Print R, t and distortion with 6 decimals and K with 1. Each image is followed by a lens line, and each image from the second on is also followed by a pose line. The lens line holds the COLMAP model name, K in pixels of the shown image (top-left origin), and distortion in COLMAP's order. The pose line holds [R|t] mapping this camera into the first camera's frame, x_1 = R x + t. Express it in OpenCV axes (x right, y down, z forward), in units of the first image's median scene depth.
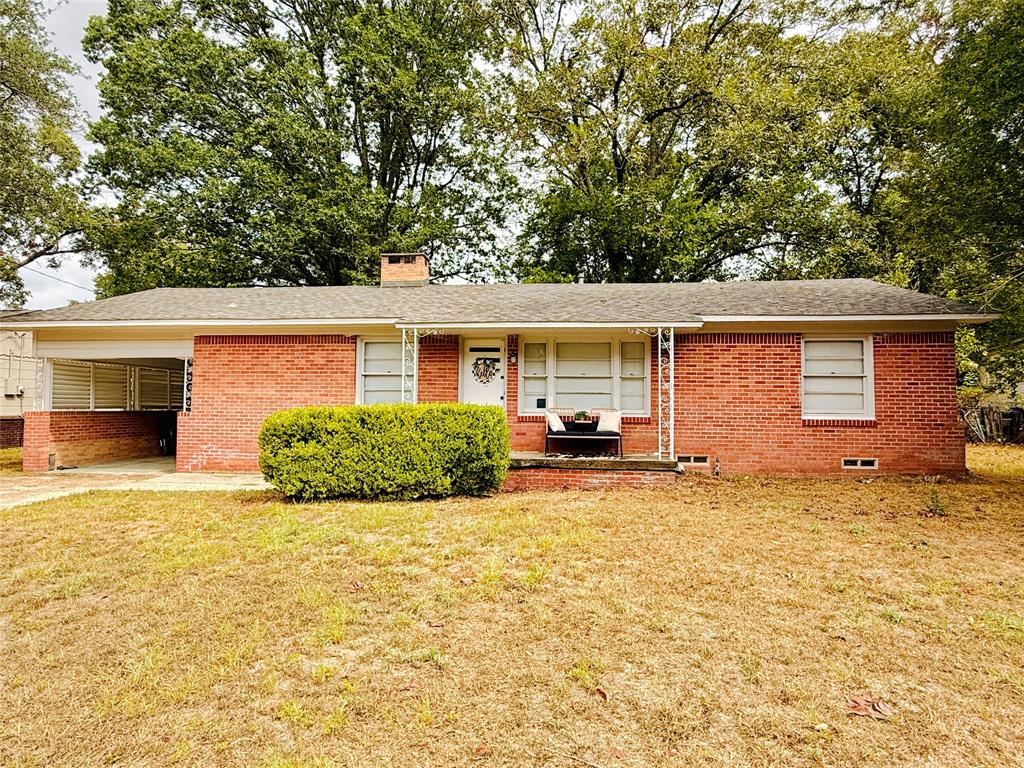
lens RADIAL K [[608.2, 0, 513.0], [0, 608.2, 389.2], [0, 0, 1]] dist [-0.014698, 0.001230]
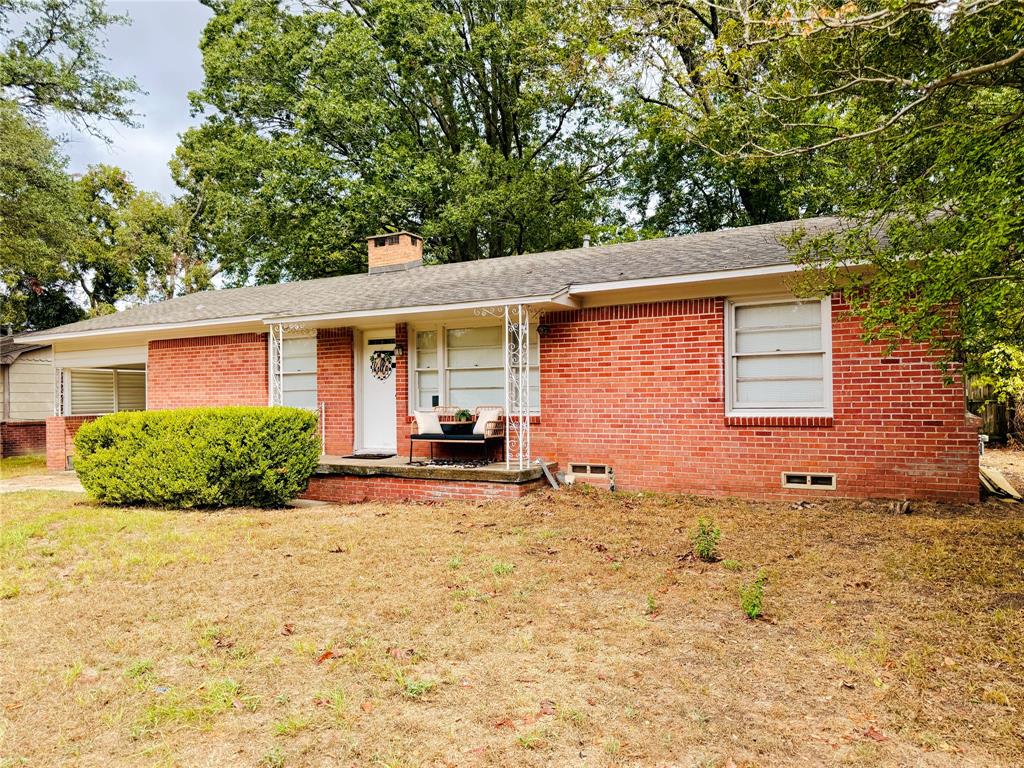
lens RADIAL K [[722.2, 0, 511.5], [0, 722.2, 390.9], [0, 0, 1]] dist [0.051977, -0.056863]
pose [[0.923382, -0.025286, -0.383049, 0.568987], [0.033549, 0.999326, 0.014905, -0.002568], [0.382414, -0.026614, 0.923608, 0.106888]]
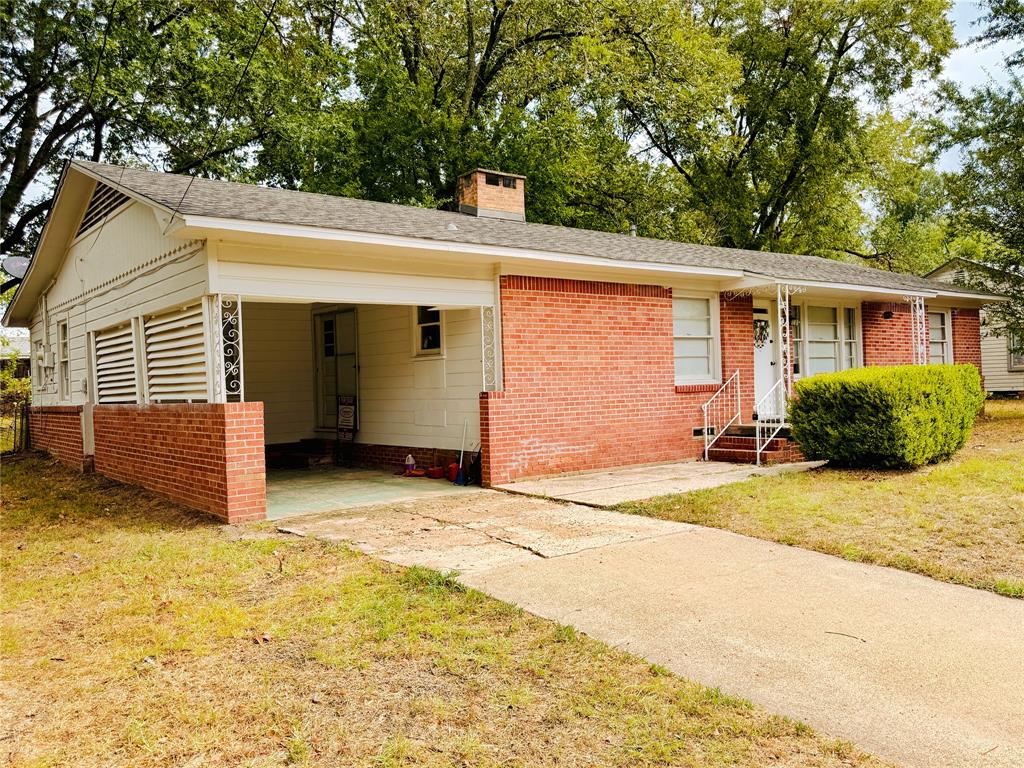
lens RADIAL K [[822.1, 0, 510.9], [0, 822.1, 387.4], [0, 0, 1]] dist [0.077050, 0.000932]
pose [[0.713676, -0.032770, 0.699709, -1.276984], [0.012506, 0.999342, 0.034048, 0.003256], [-0.700365, -0.015548, 0.713616, 0.396737]]
